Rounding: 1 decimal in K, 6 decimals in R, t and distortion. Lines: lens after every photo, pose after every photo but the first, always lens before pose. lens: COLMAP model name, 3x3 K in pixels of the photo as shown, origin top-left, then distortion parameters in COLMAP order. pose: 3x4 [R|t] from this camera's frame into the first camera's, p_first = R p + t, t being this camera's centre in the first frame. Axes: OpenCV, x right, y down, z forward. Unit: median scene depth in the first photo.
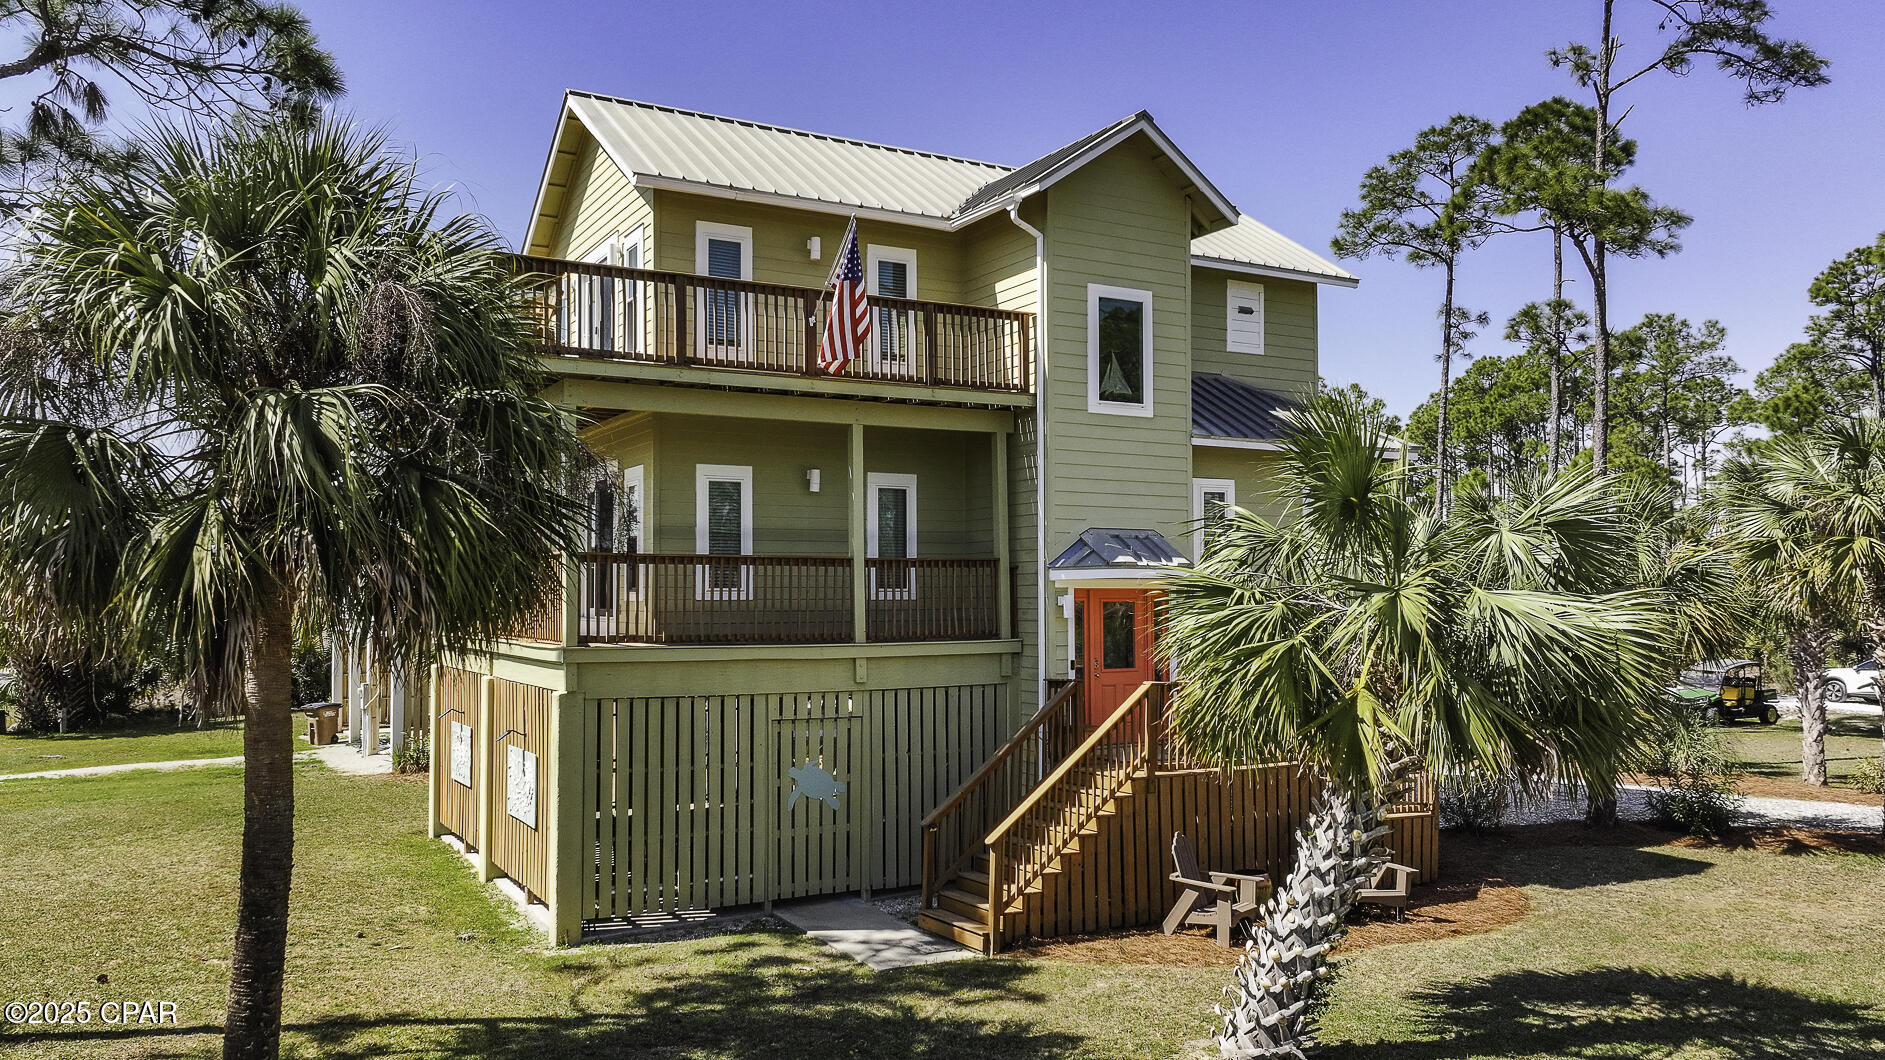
lens RADIAL K [[1318.3, 0, 942.5], [0, 1318.3, 530.0], [0, 0, 1]] dist [0.007981, 0.004671]
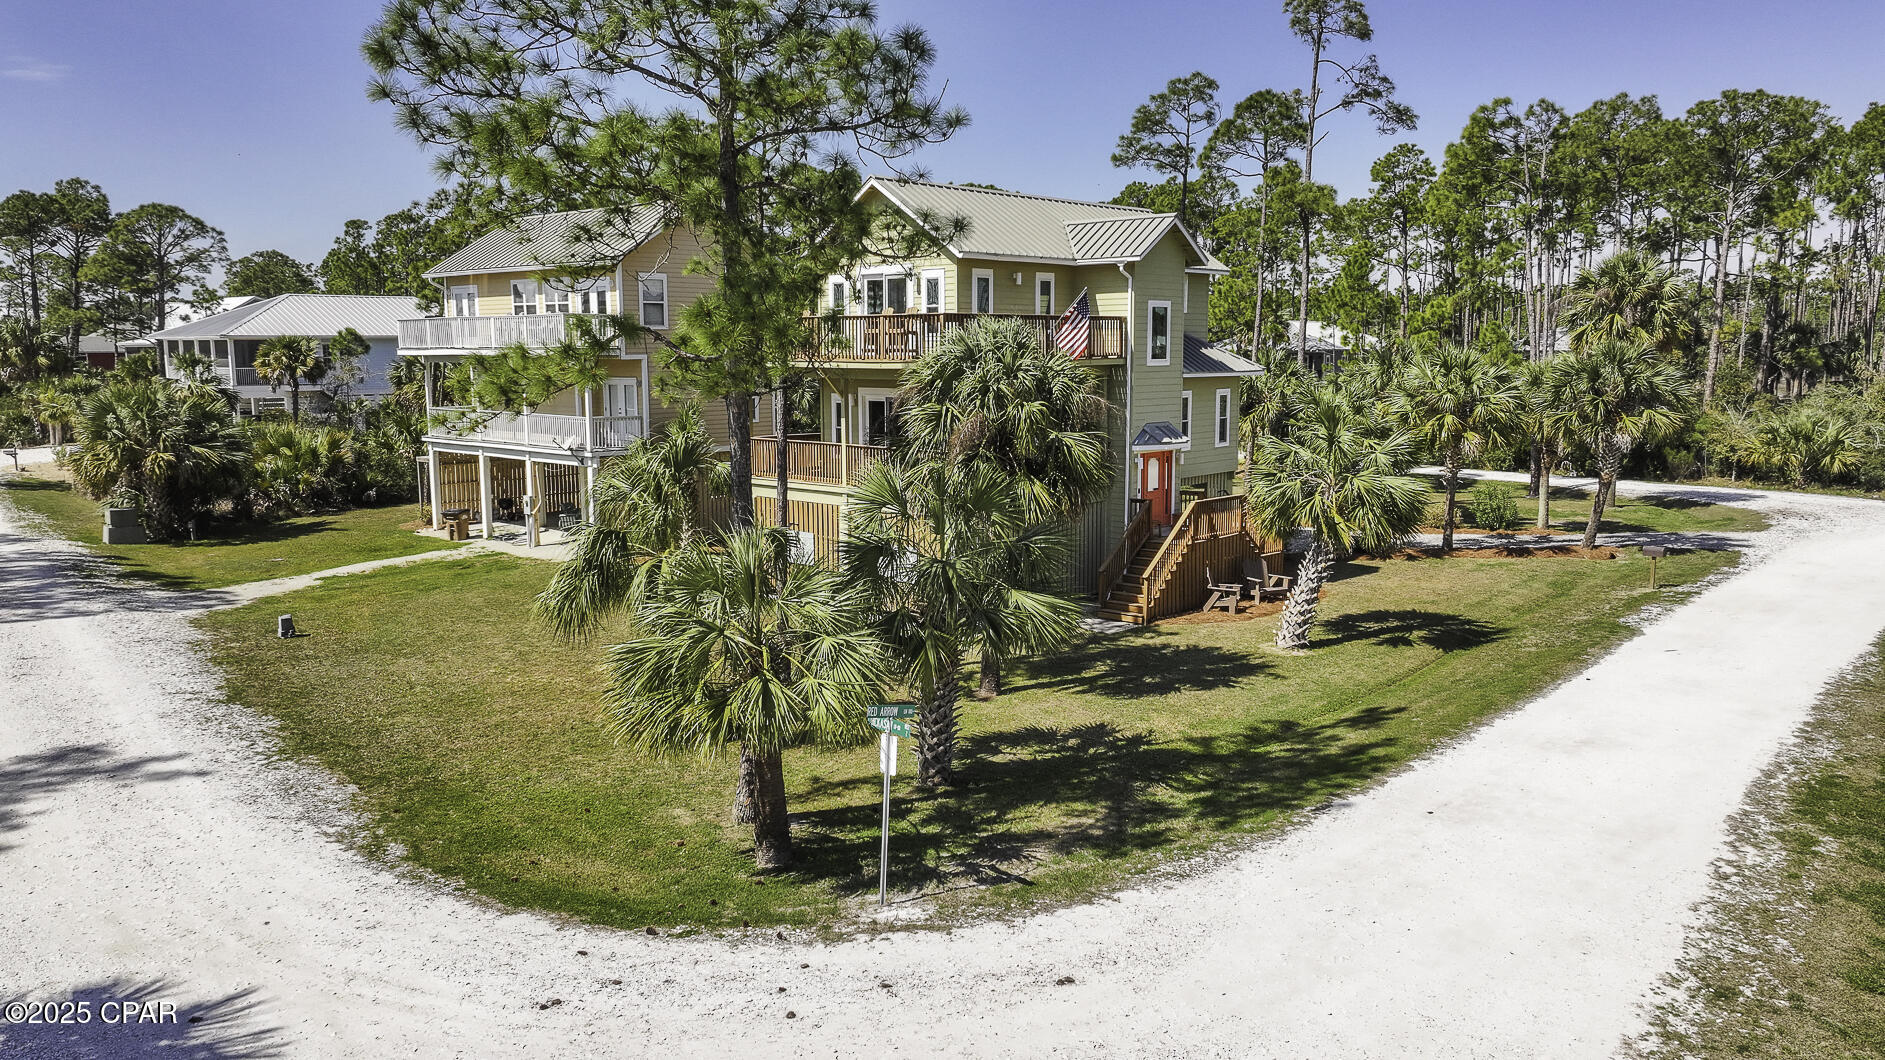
lens RADIAL K [[1318.3, 0, 942.5], [0, 1318.3, 530.0], [0, 0, 1]] dist [0.007981, 0.004671]
pose [[0.946544, -0.047118, 0.319115, -0.834395], [-0.016561, 0.980872, 0.193949, -0.227414], [-0.322150, -0.188866, 0.927658, -0.806100]]
